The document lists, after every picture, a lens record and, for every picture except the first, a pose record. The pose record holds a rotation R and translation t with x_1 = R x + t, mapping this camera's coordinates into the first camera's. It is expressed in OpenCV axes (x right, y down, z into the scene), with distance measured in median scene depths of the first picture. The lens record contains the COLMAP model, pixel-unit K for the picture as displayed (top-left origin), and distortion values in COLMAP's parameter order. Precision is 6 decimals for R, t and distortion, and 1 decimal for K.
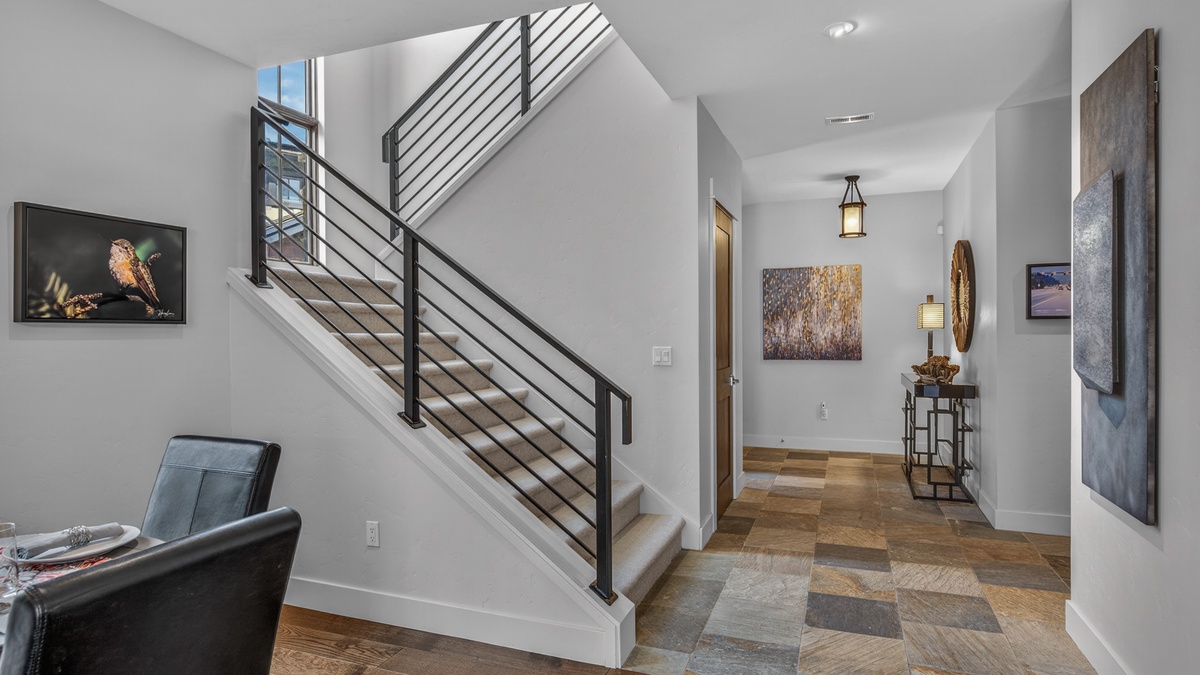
lens RADIAL K [[633.4, 0, 595.6], [0, 633.4, 340.6], [0, 0, 1]] dist [0.041422, 0.000464]
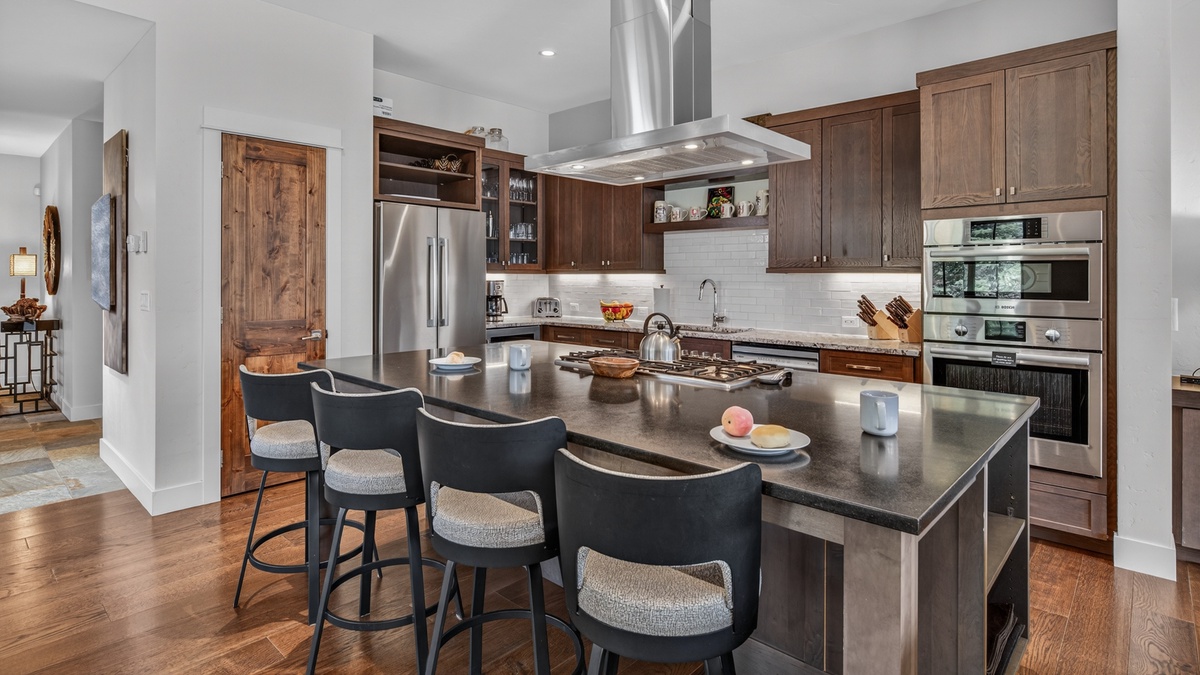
lens RADIAL K [[591.2, 0, 604.4], [0, 591.2, 279.5], [0, 0, 1]] dist [-0.004871, 0.003308]
pose [[0.339589, 0.006385, 0.940552, -0.154917], [0.008075, 0.999920, -0.009704, 0.007983], [-0.940539, 0.010891, 0.339510, -0.428788]]
